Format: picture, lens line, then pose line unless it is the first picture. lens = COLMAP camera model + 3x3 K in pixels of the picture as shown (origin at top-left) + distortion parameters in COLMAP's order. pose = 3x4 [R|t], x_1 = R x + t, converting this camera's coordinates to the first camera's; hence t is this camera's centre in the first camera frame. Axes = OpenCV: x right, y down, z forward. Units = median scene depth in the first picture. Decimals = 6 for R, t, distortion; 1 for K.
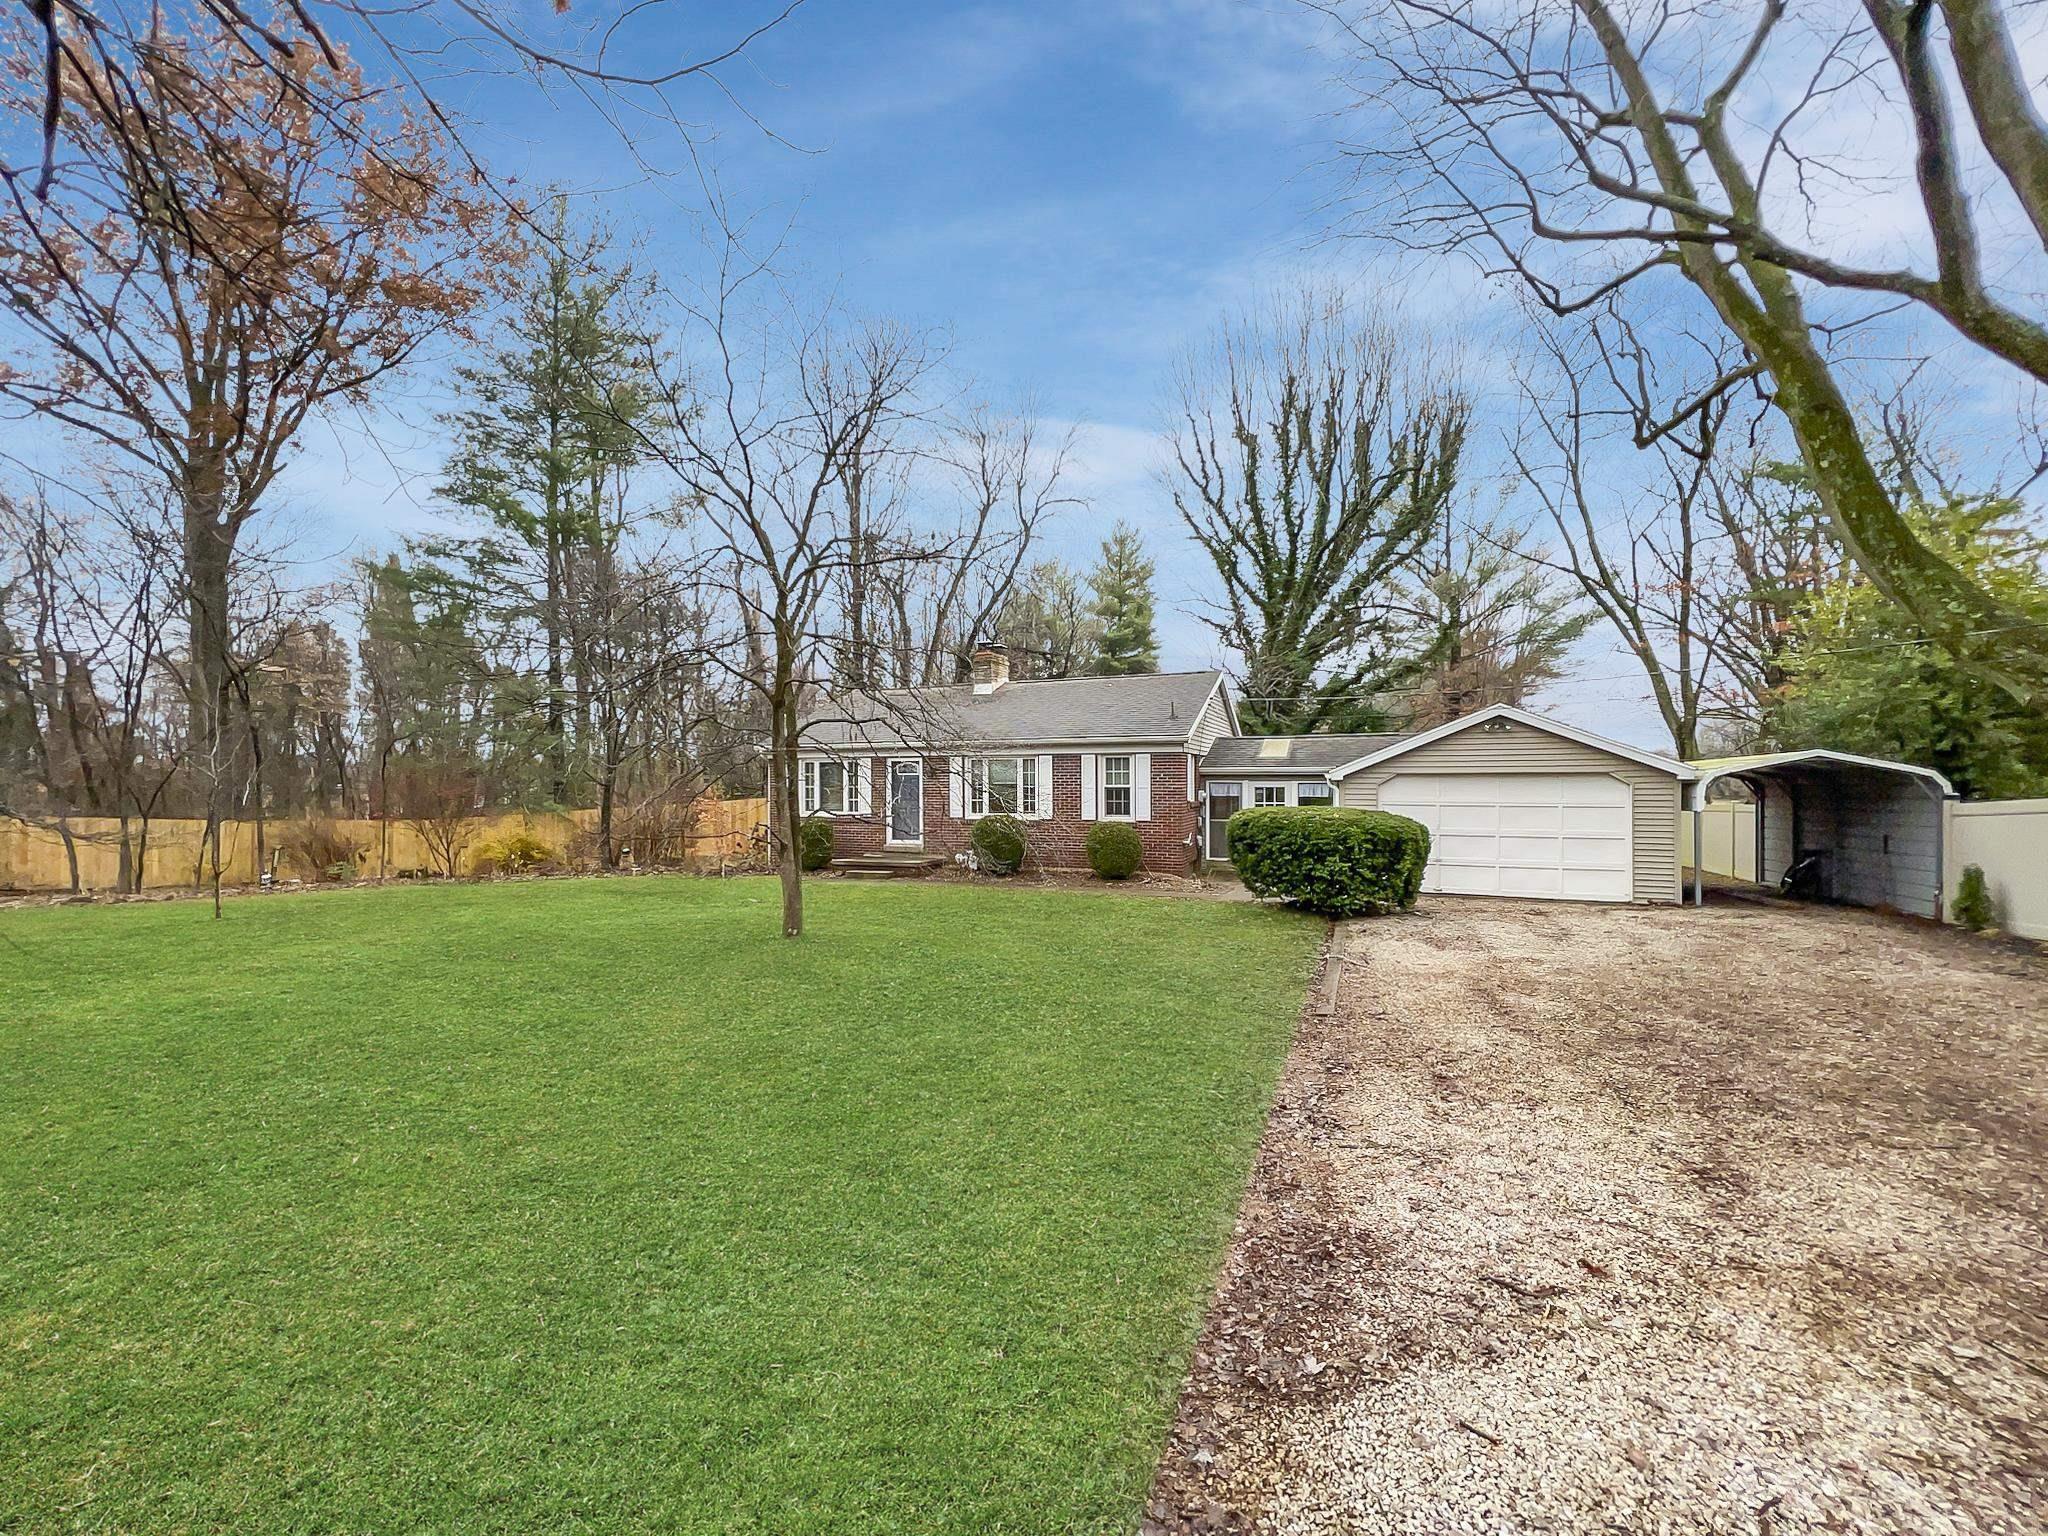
lens RADIAL K [[821.4, 0, 1044.6], [0, 821.4, 813.5], [0, 0, 1]] dist [-0.001817, -0.000220]
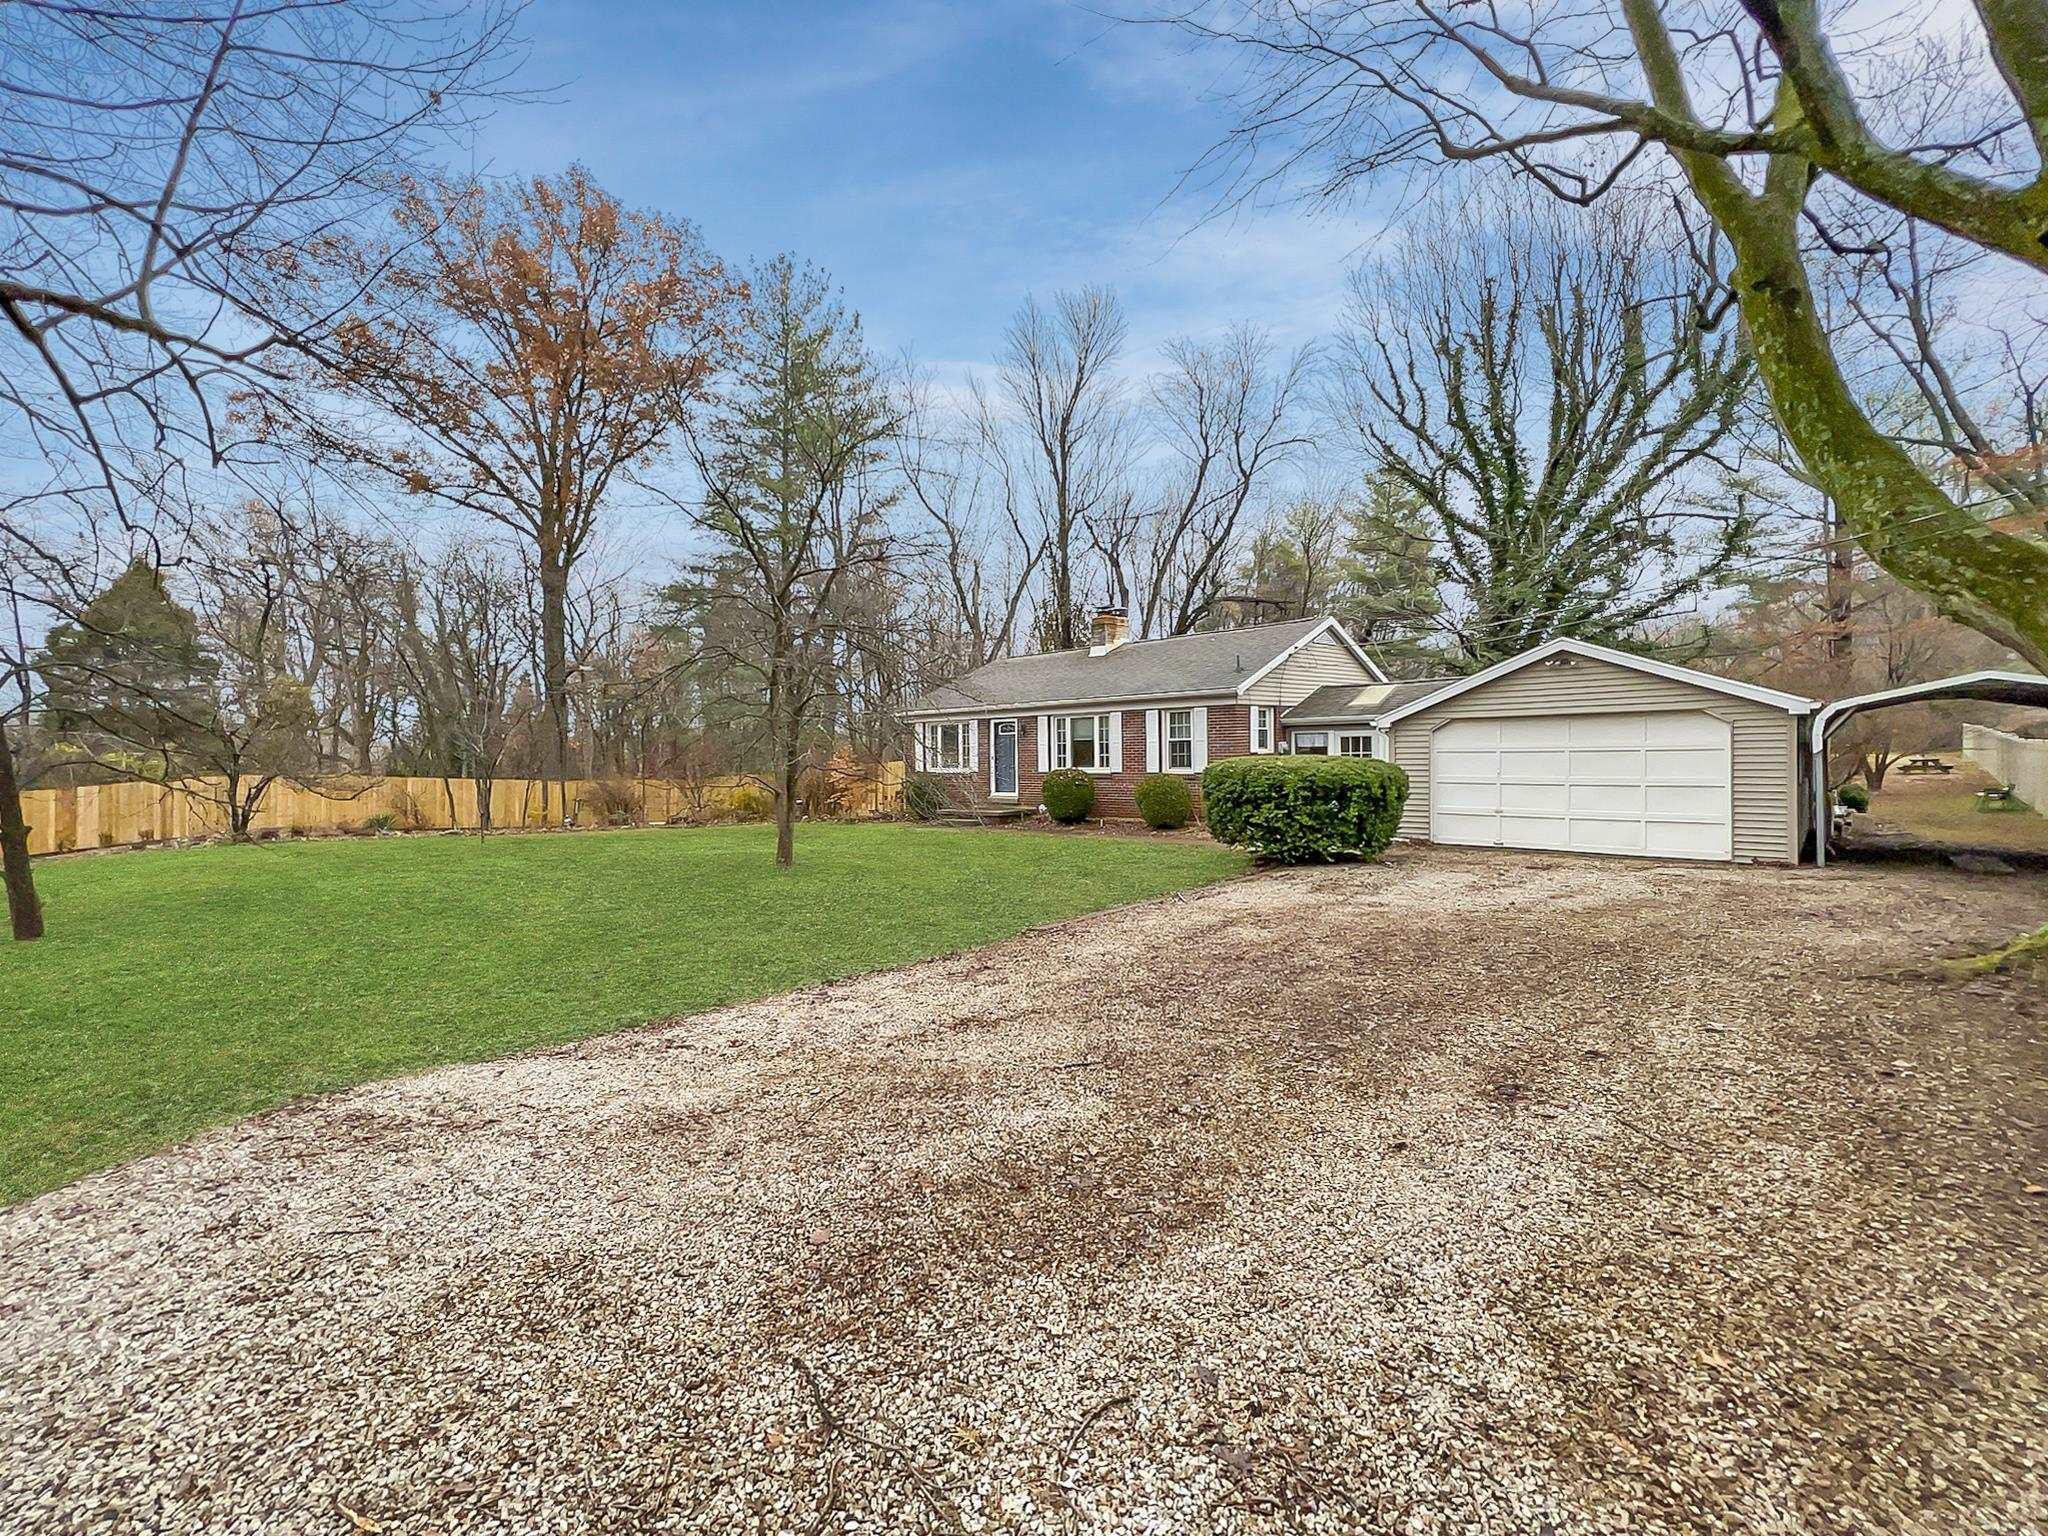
lens RADIAL K [[821.4, 0, 1021.6], [0, 821.4, 770.7], [0, 0, 1]] dist [-0.001817, -0.000220]
pose [[0.939065, -0.012364, -0.343517, 0.247721], [0.012410, 0.999921, -0.002066, 0.005696], [0.343516, -0.002323, 0.939144, -0.042211]]
